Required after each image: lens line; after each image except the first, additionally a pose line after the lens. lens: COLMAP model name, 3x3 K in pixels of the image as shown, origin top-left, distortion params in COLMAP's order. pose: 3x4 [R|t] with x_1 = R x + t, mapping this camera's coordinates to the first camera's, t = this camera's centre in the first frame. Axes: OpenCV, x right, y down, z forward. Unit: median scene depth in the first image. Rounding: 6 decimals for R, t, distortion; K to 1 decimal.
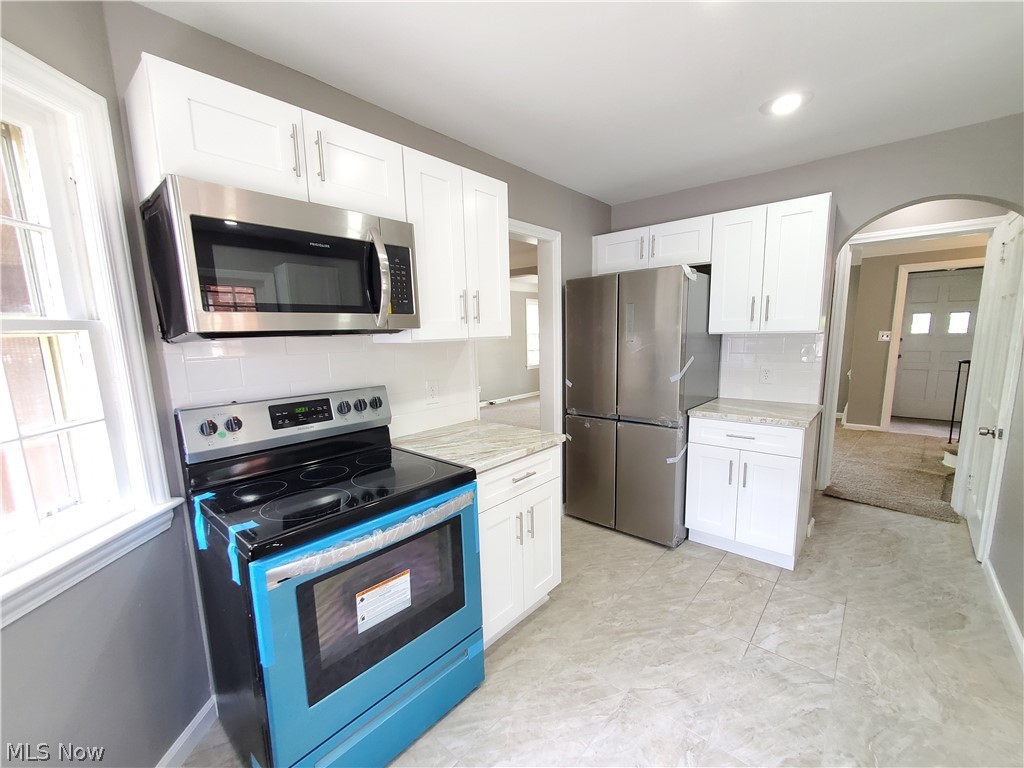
lens RADIAL K [[419.8, 0, 516.3], [0, 419.8, 394.9], [0, 0, 1]] dist [0.006999, -0.000025]
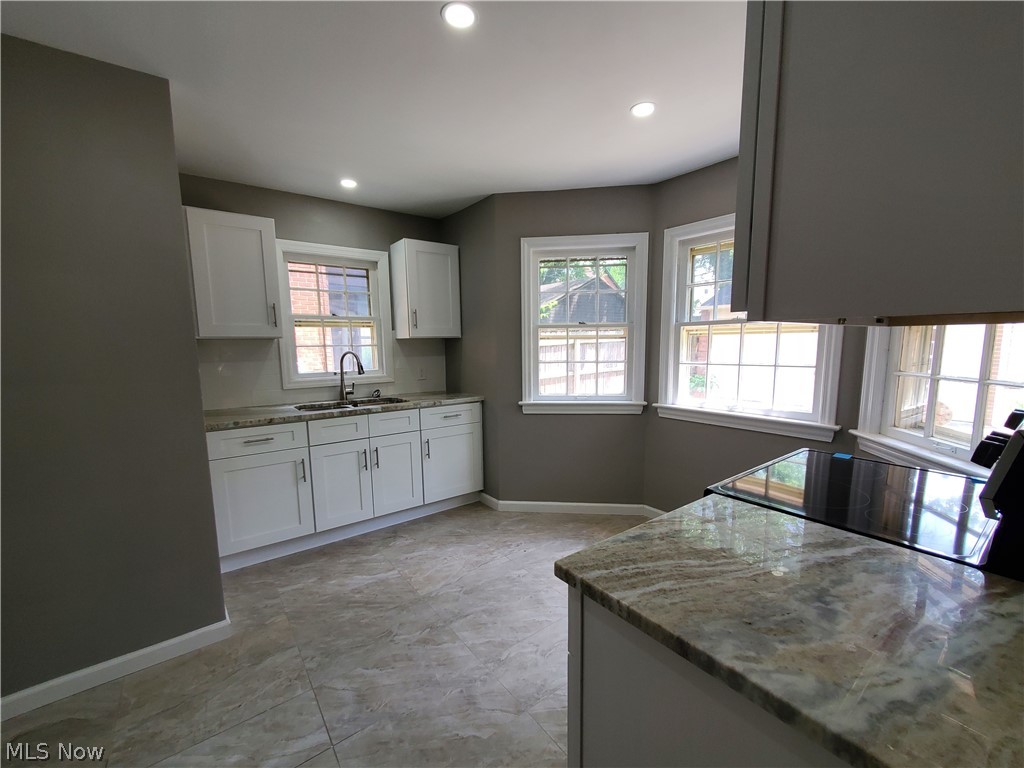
lens RADIAL K [[419.8, 0, 518.0], [0, 419.8, 399.6], [0, 0, 1]] dist [0.006999, -0.000025]
pose [[-0.979176, 0.004913, 0.202951, 0.082110], [0.062062, 0.959091, 0.276211, -0.212102], [-0.193292, 0.283054, -0.939425, 1.630029]]
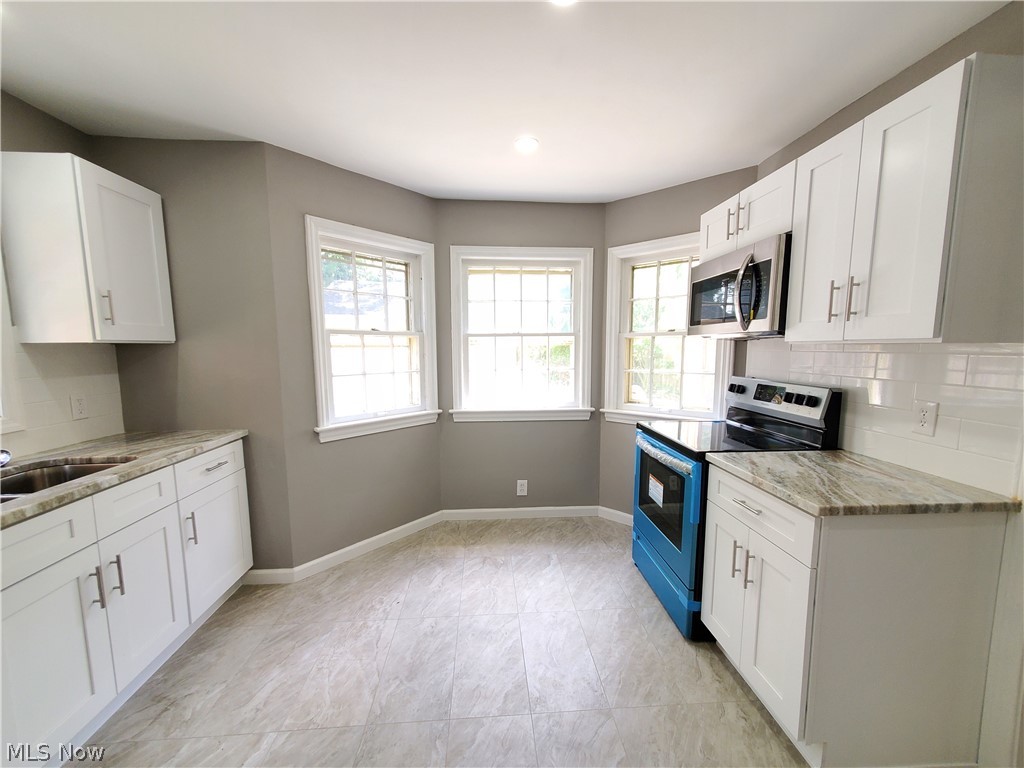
lens RADIAL K [[419.8, 0, 509.8], [0, 419.8, 400.1], [0, 0, 1]] dist [0.006999, -0.000025]
pose [[-0.712133, 0.110639, -0.693271, 0.980214], [-0.086009, 0.966315, 0.242564, -0.184115], [0.696756, 0.232366, -0.678629, 1.283064]]
